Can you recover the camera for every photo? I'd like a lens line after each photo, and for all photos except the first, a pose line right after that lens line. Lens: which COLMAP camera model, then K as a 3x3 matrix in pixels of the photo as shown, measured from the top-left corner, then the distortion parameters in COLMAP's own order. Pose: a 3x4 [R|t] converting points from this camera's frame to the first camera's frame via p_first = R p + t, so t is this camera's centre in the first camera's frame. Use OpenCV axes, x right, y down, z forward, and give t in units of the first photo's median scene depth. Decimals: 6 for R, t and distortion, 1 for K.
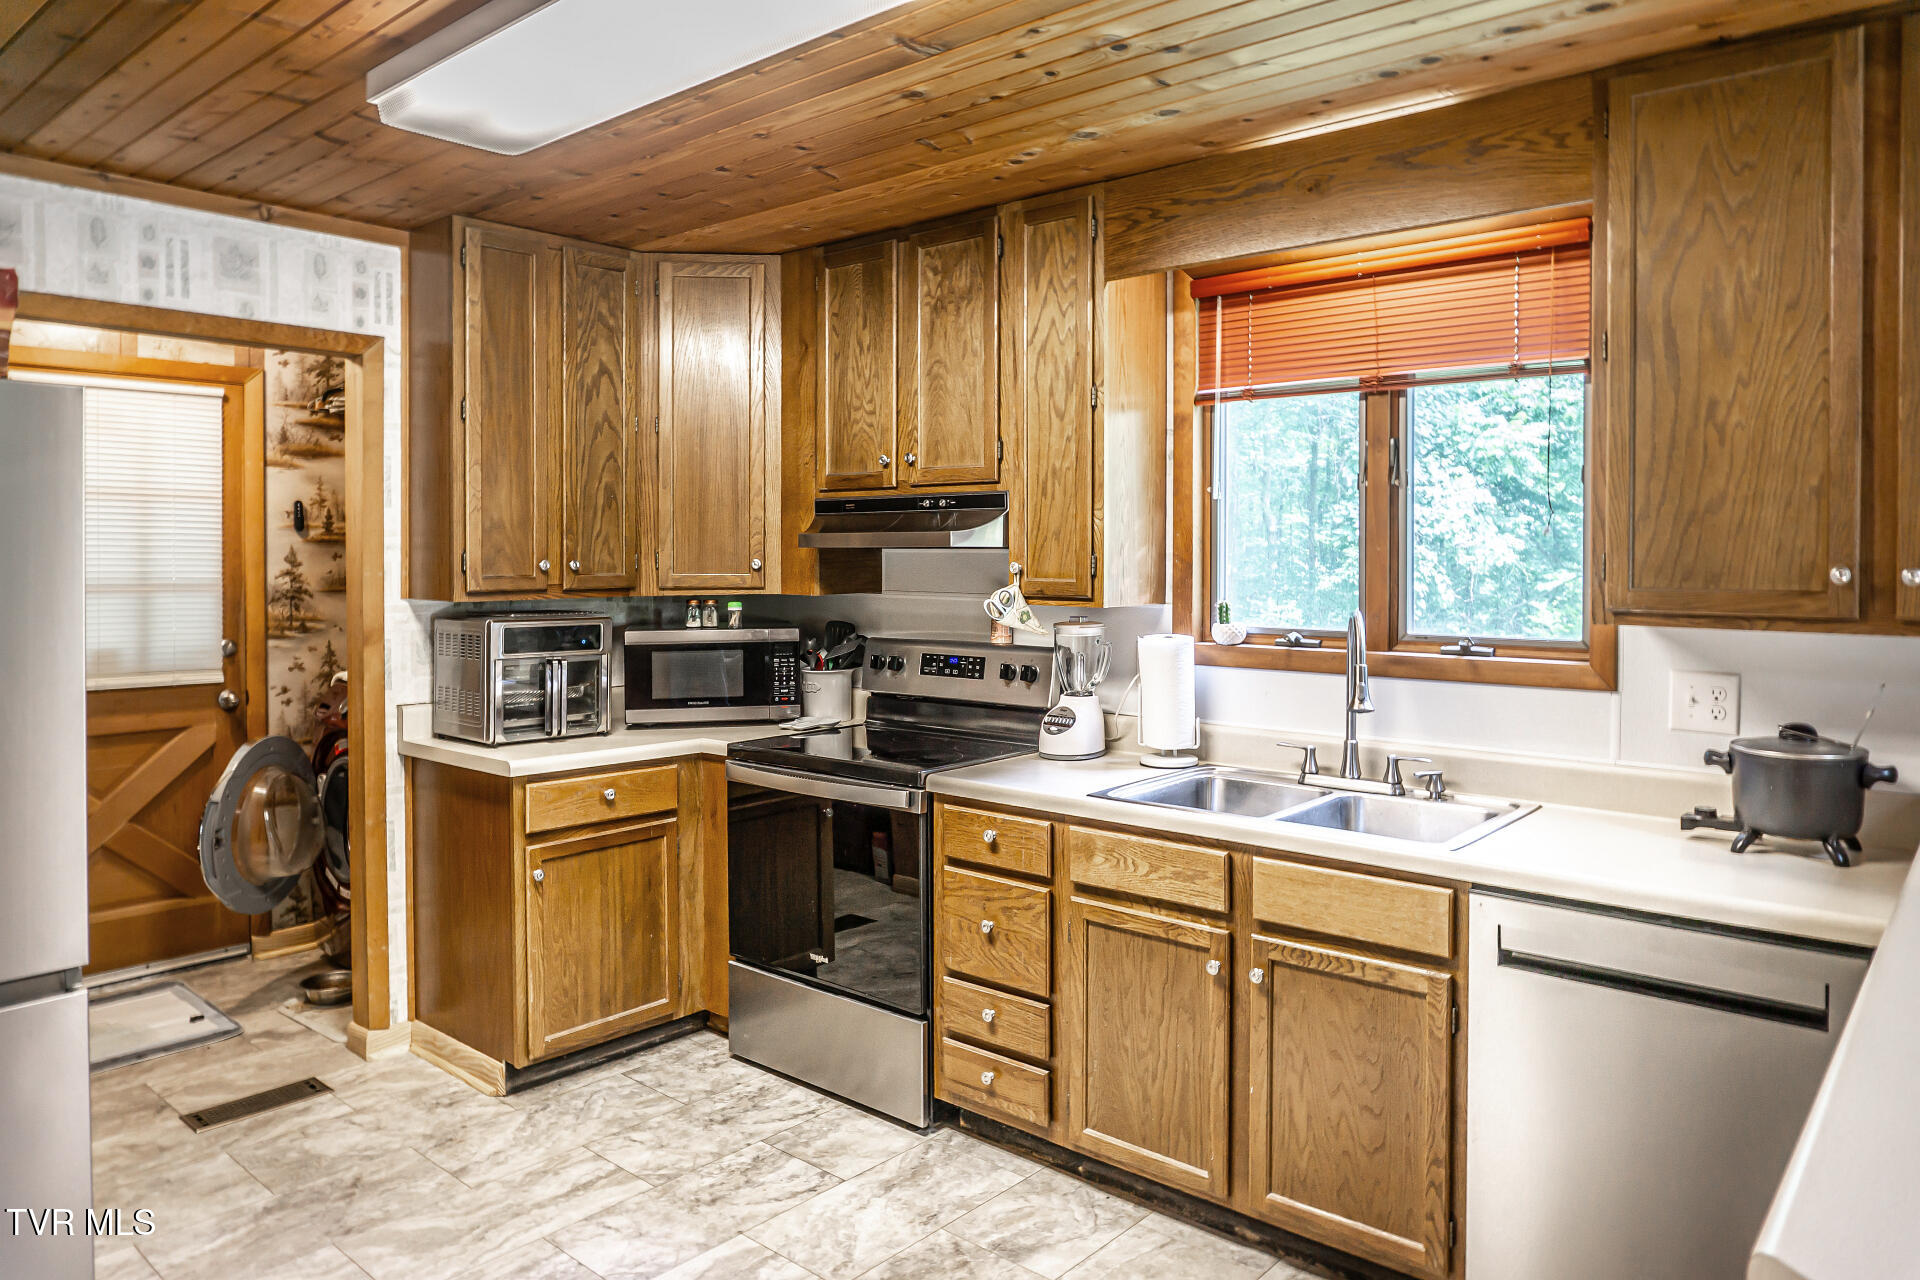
lens RADIAL K [[1289.7, 0, 963.4], [0, 1289.7, 570.5], [0, 0, 1]] dist [-0.025312, -0.001241]
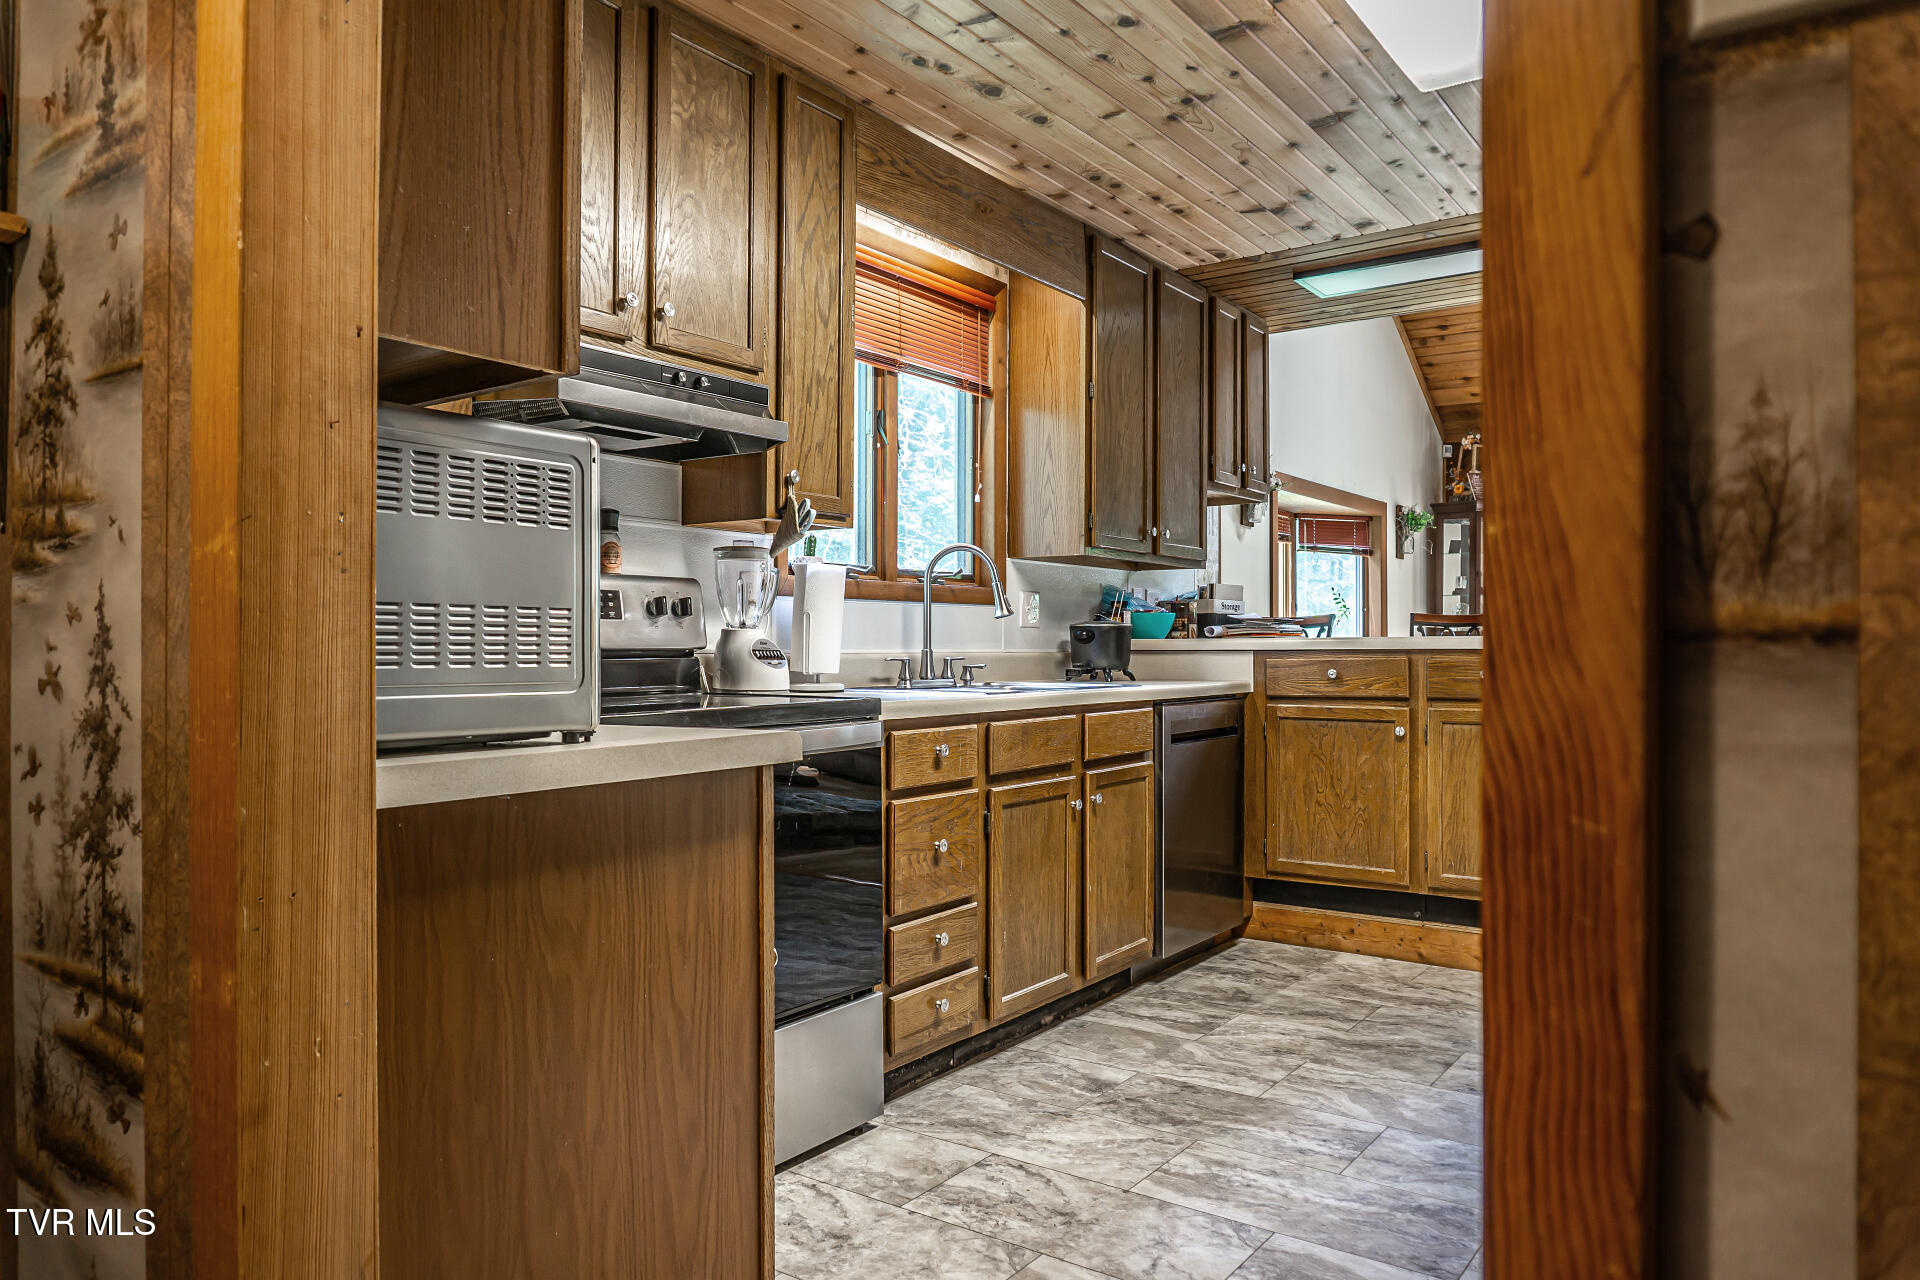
lens RADIAL K [[1328.0, 0, 960.0], [0, 1328.0, 640.0], [0, 0, 1]] dist [-0.000290, 0.000307]
pose [[-0.122215, 0.008199, 0.992470, -0.992788], [0.015121, 0.999865, -0.006398, 0.133184], [-0.992388, 0.014226, -0.122322, 1.133583]]
